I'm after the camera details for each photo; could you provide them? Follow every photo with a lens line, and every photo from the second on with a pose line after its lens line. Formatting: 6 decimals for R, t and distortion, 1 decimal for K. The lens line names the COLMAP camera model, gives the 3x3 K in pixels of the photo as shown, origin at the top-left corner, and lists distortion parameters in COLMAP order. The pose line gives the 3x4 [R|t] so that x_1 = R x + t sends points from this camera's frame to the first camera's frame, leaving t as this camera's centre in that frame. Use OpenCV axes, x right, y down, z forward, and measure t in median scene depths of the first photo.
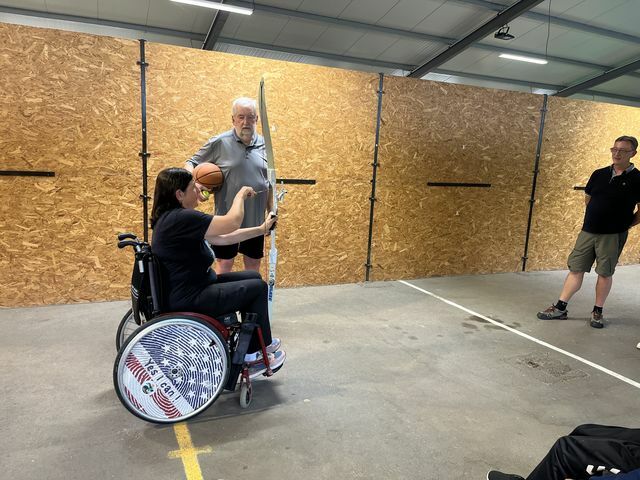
lens RADIAL K [[486.9, 0, 313.3], [0, 486.9, 235.9], [0, 0, 1]] dist [0.062925, -0.075226]
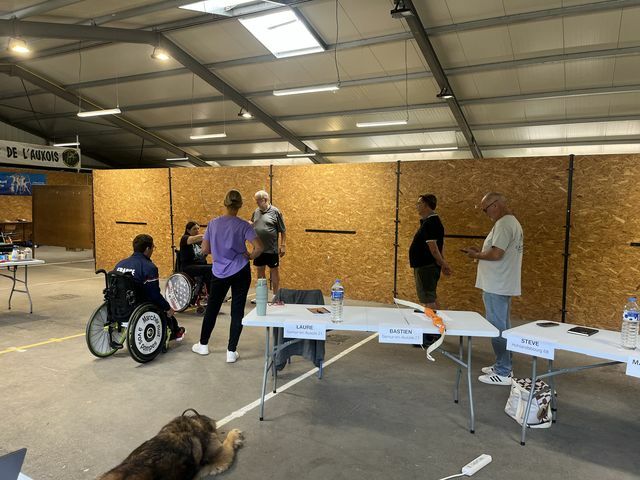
lens RADIAL K [[486.9, 0, 313.3], [0, 486.9, 235.9], [0, 0, 1]] dist [0.062925, -0.075226]
pose [[0.598546, 0.010457, -0.801020, 1.114503], [-0.112890, 0.991038, -0.071417, 0.027433], [0.793094, 0.133174, 0.594362, -0.051193]]
